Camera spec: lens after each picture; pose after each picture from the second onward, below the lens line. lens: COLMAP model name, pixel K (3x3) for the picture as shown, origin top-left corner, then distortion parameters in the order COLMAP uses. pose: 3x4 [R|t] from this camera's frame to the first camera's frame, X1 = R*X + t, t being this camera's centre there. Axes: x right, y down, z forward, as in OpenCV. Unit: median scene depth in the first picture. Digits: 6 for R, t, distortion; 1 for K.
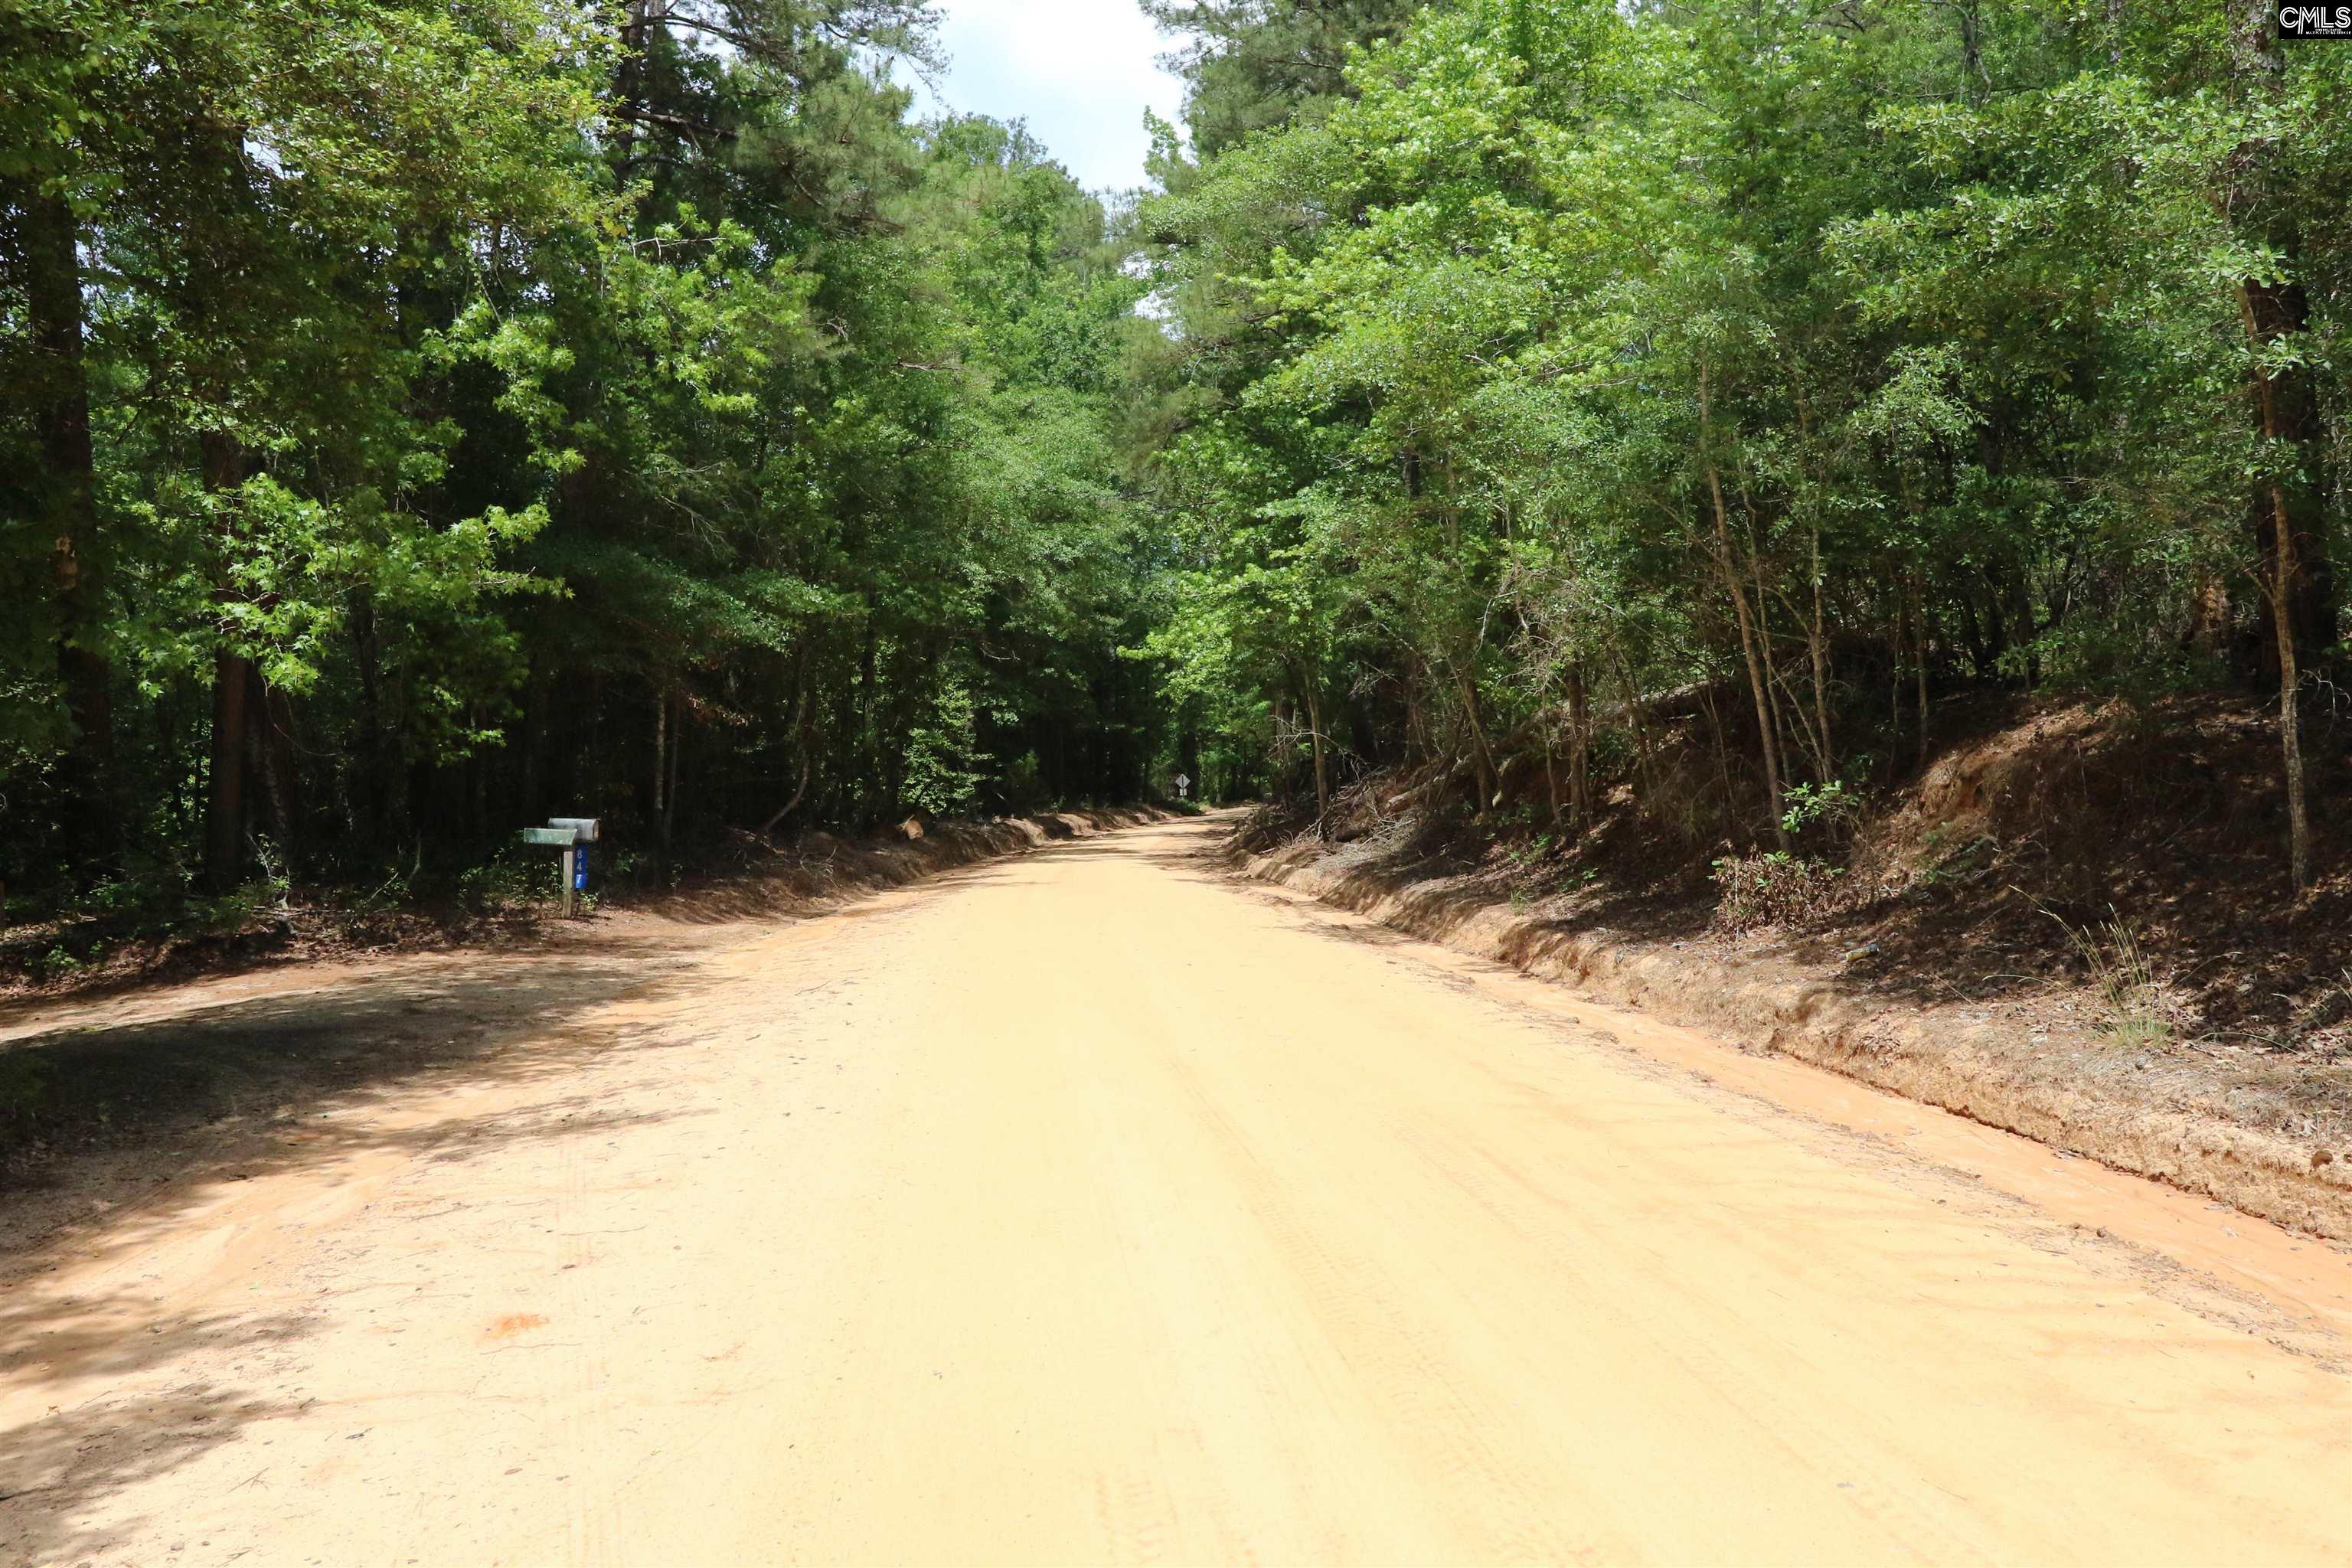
lens RADIAL K [[1963.6, 0, 1176.0], [0, 1963.6, 784.0], [0, 0, 1]] dist [-0.006818, -0.001761]
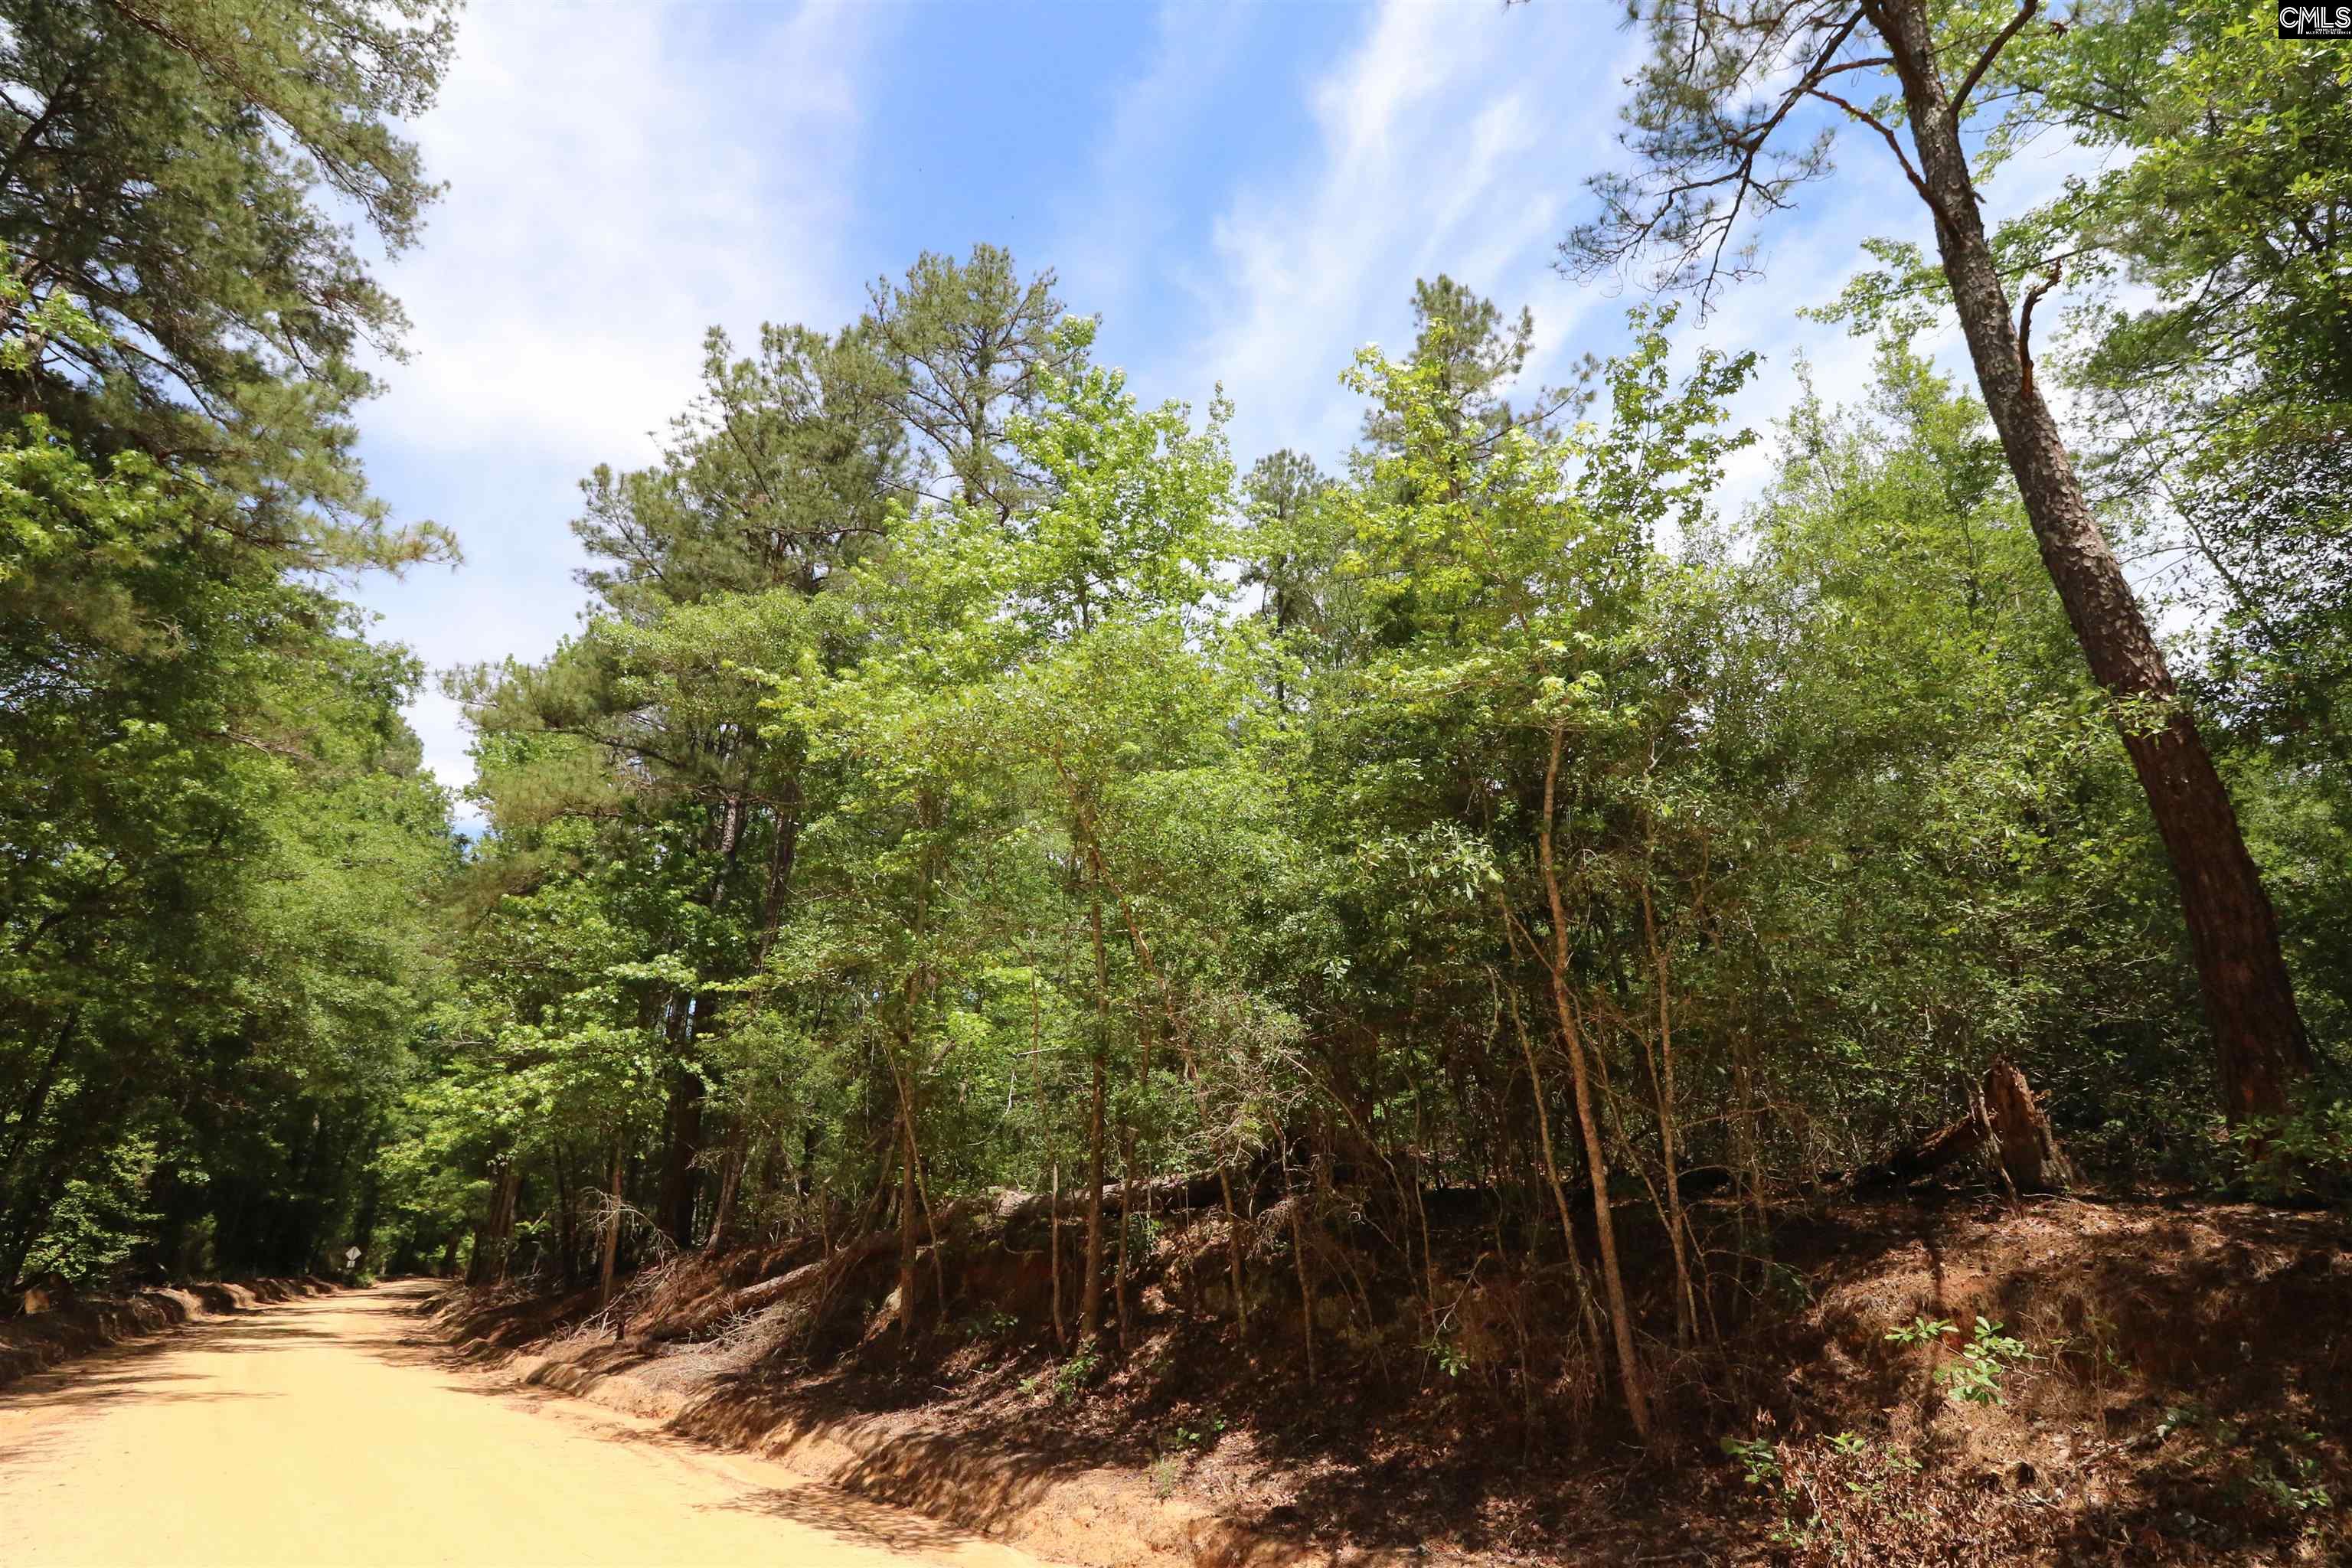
lens RADIAL K [[1181.0, 0, 1176.0], [0, 1181.0, 784.0], [0, 0, 1]] dist [-0.001634, -0.015351]
pose [[0.818277, 0.241022, 0.521854, -0.038424], [-0.024252, 0.921517, -0.387581, -0.000953], [-0.574312, 0.304492, 0.759901, 0.234320]]
